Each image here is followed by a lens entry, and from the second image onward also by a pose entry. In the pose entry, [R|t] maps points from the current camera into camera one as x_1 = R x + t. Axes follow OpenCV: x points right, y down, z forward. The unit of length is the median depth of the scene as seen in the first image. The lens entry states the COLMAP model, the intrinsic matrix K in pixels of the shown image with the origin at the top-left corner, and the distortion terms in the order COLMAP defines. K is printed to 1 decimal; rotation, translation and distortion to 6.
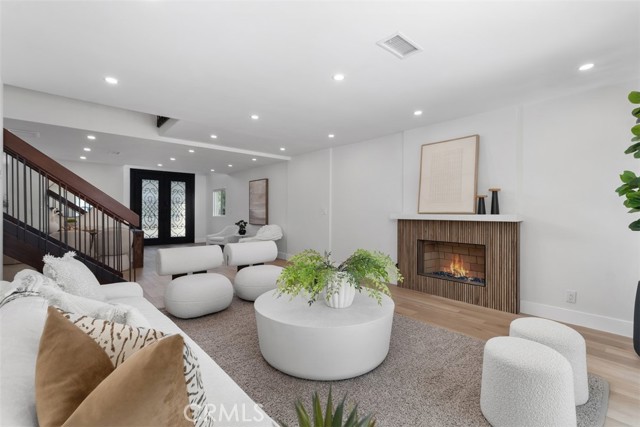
lens RADIAL K [[290.5, 0, 320.0], [0, 290.5, 213.5], [0, 0, 1]] dist [0.024474, 0.000017]
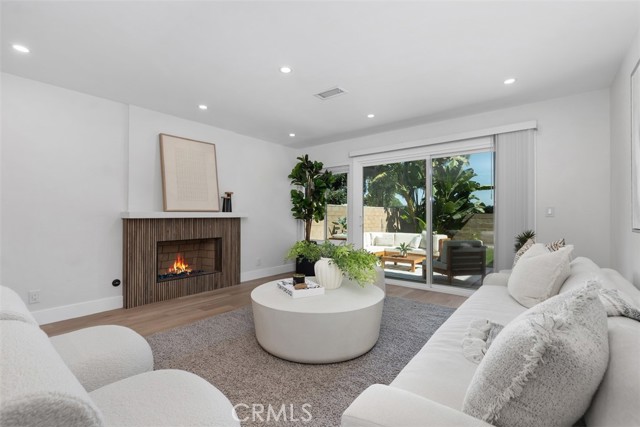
lens RADIAL K [[290.5, 0, 320.0], [0, 290.5, 213.5], [0, 0, 1]] dist [0.024474, 0.000017]
pose [[-0.170303, -0.004202, 0.985383, -0.624963], [-0.001172, 0.999991, 0.004062, 0.003322], [-0.985391, -0.000463, -0.170306, 0.720914]]
